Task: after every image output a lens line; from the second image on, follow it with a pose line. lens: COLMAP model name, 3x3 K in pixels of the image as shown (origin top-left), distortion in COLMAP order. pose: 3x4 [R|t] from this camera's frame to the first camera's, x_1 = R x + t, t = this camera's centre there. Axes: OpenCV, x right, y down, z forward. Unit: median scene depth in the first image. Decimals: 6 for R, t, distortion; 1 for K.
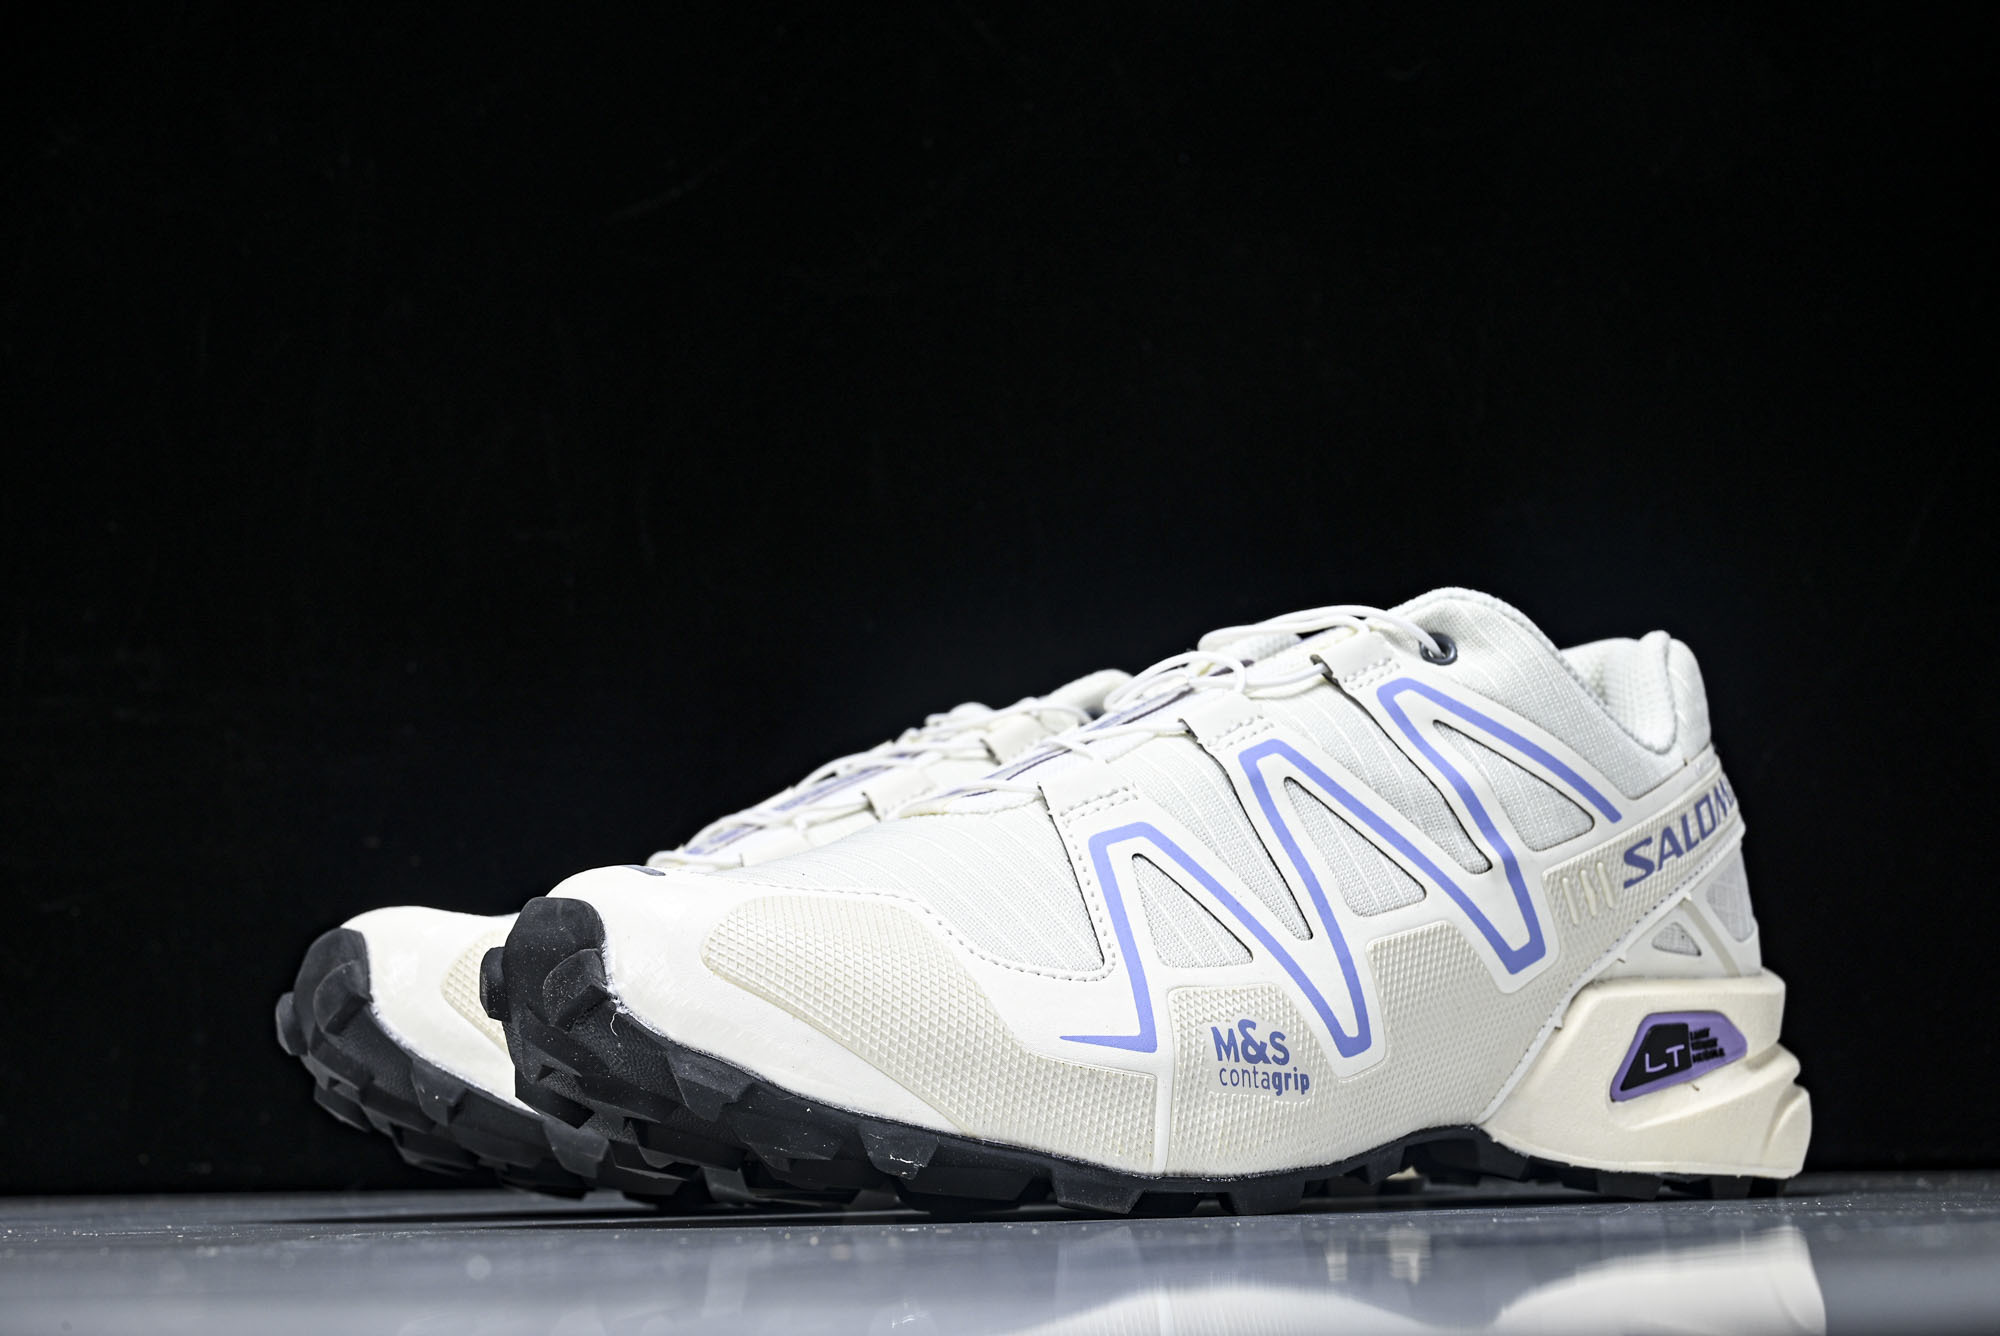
lens RADIAL K [[2849.4, 0, 975.8], [0, 2849.4, 672.1], [0, 0, 1]] dist [0.015261, 0.114256]
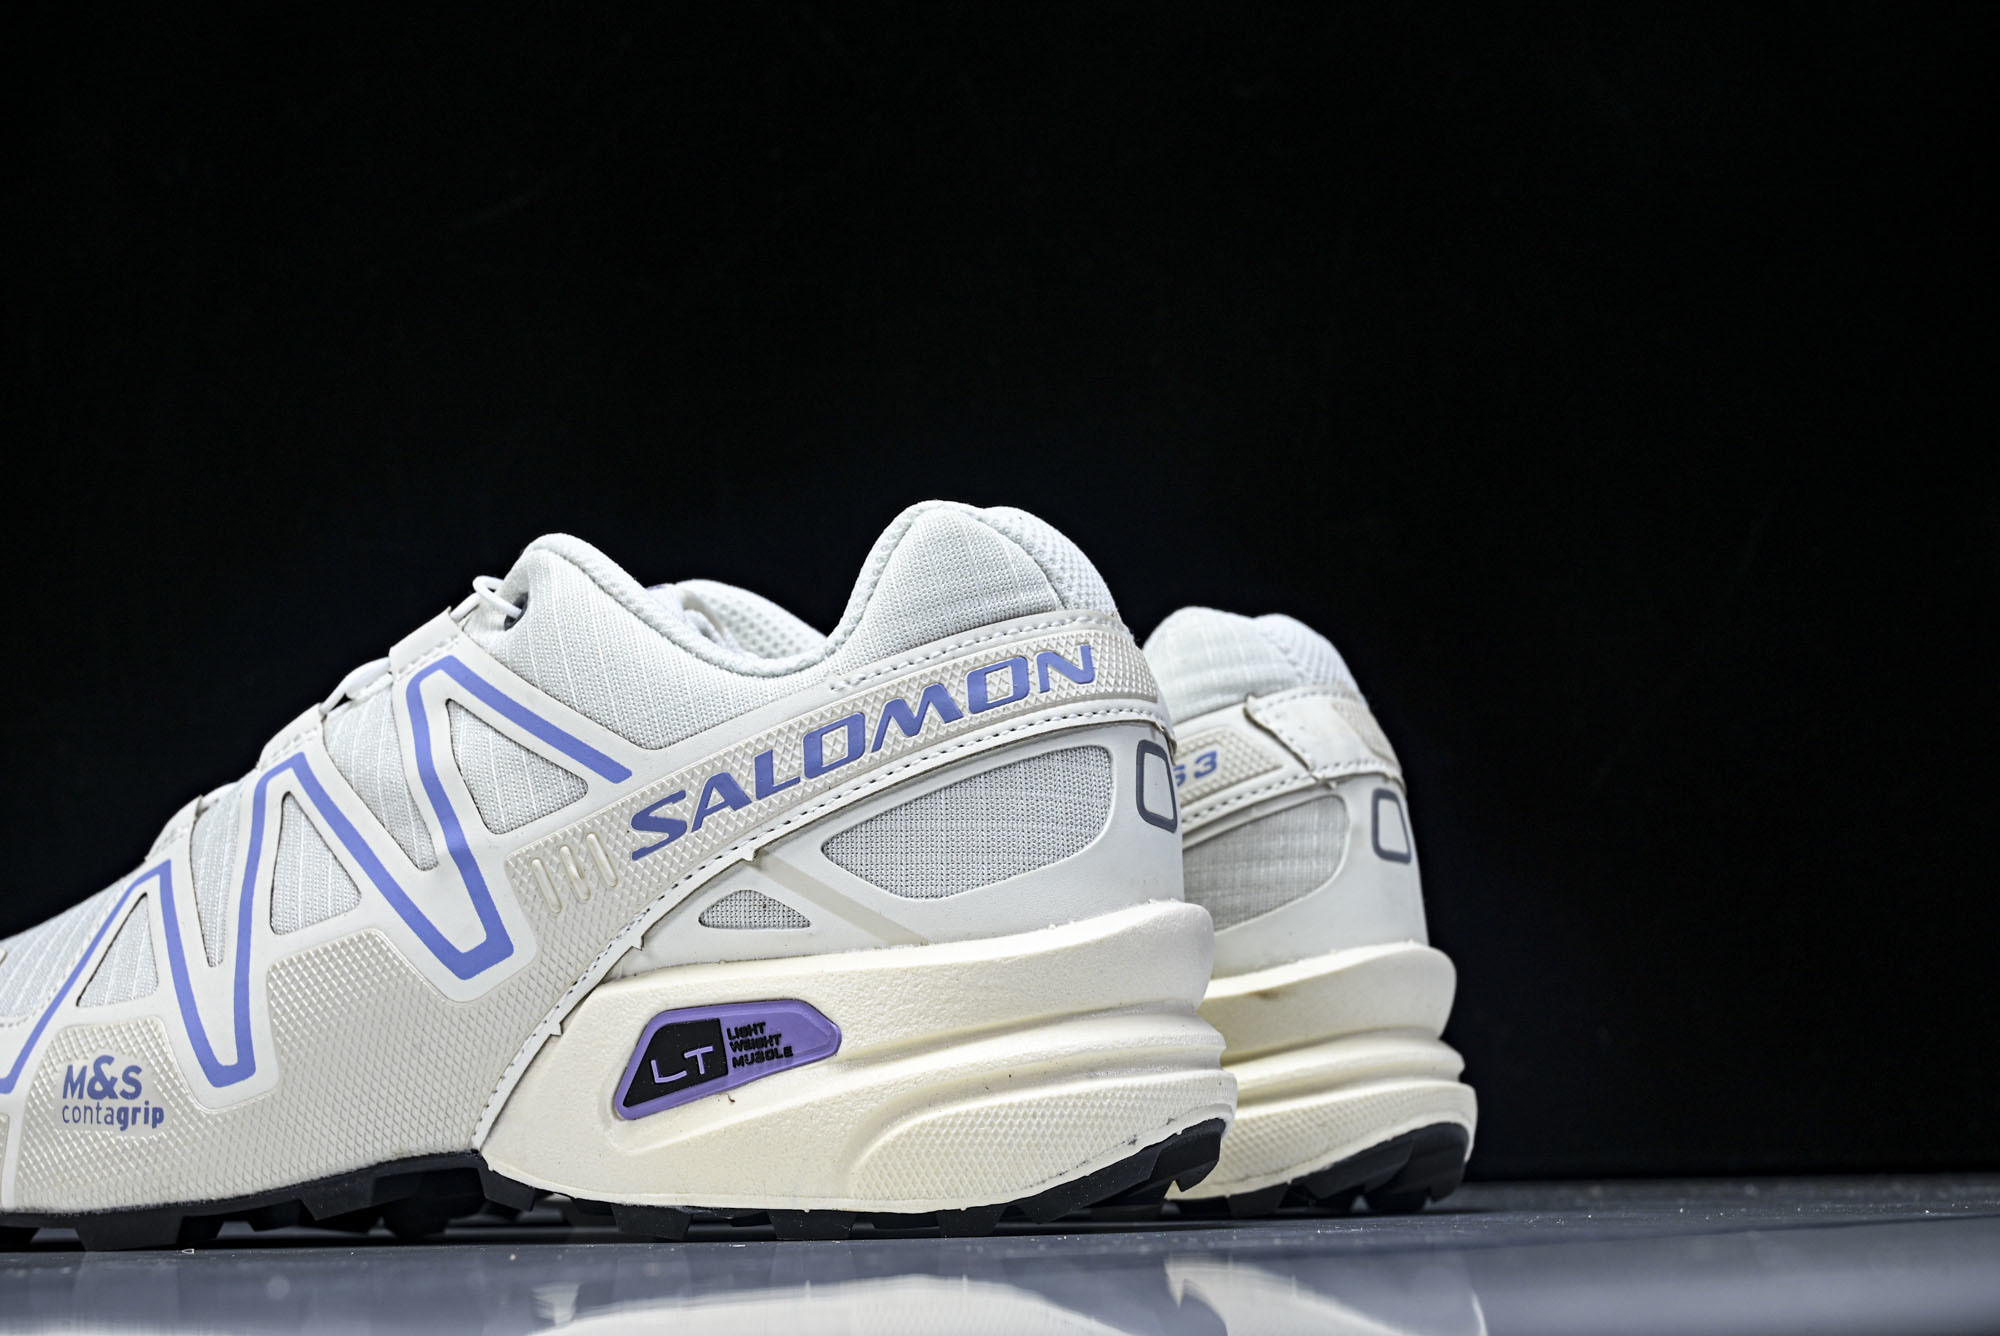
lens RADIAL K [[2849.4, 0, 975.8], [0, 2849.4, 672.1], [0, 0, 1]] dist [0.015261, 0.114256]
pose [[0.473292, -0.146010, -0.868721, 1.033366], [0.160658, 0.983935, -0.077846, 0.106180], [0.866132, -0.102723, 0.489146, 0.716122]]
